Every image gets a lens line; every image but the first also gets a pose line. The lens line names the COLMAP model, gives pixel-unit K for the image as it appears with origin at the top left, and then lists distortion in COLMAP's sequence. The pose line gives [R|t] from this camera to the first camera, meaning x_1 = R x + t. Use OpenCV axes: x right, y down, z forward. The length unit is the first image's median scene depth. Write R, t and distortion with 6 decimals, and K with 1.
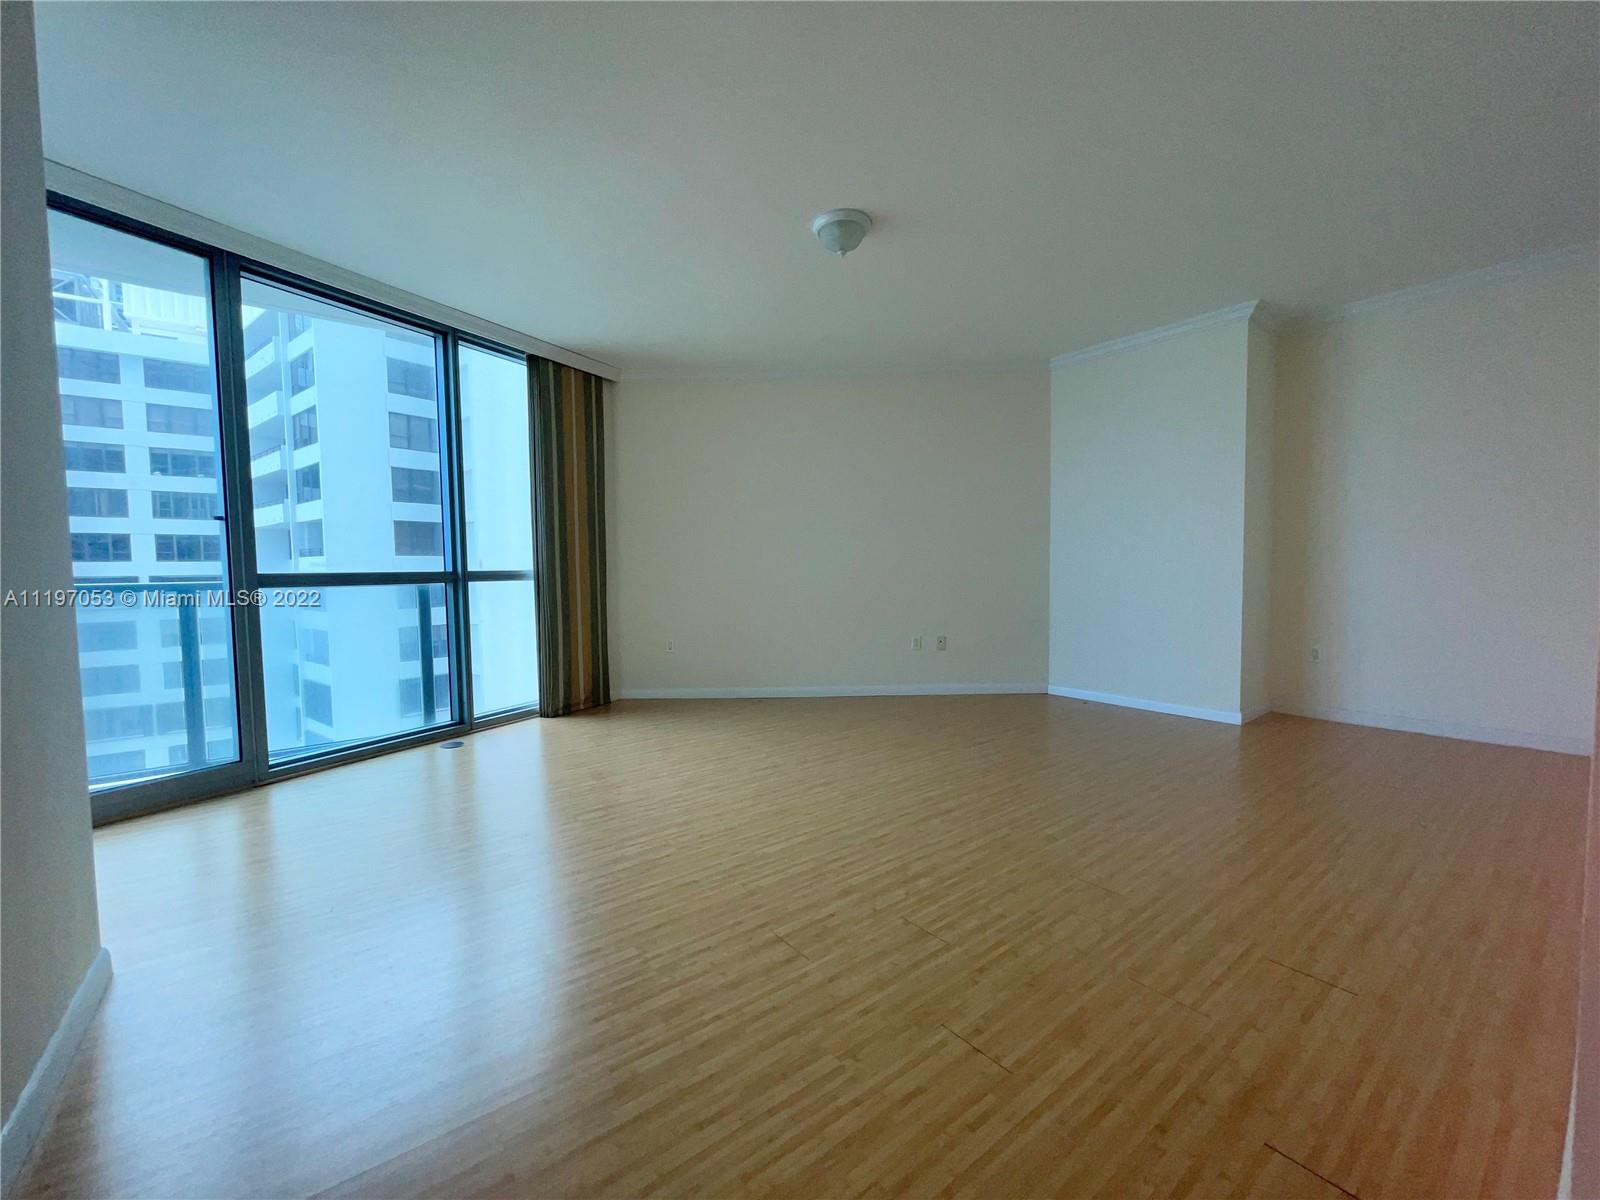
lens RADIAL K [[644.4, 0, 798.6], [0, 644.4, 601.4], [0, 0, 1]] dist [-0.001121, -0.000084]
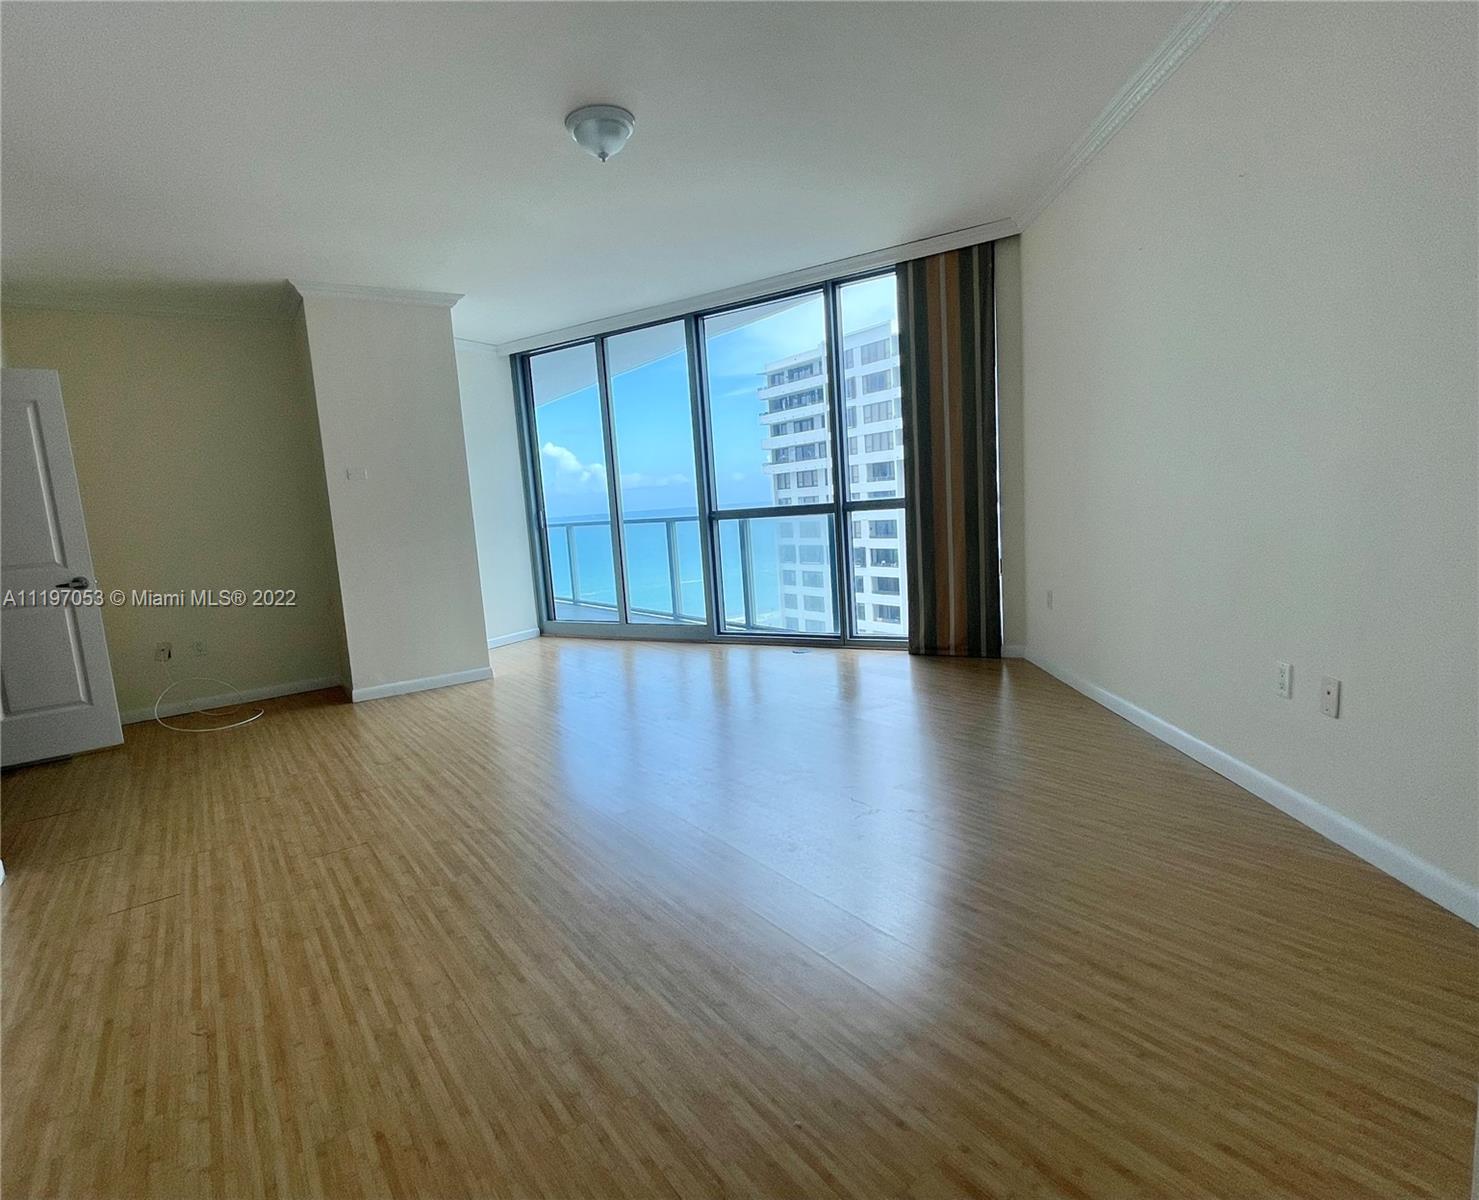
lens RADIAL K [[789.8, 0, 736.4], [0, 789.8, 610.1], [0, 0, 1]] dist [-0.003172, -0.000286]
pose [[-0.050772, 0.155308, -0.986560, 1.653274], [0.023413, 0.987748, 0.154291, -0.150519], [0.998436, -0.015265, -0.053786, 1.714182]]
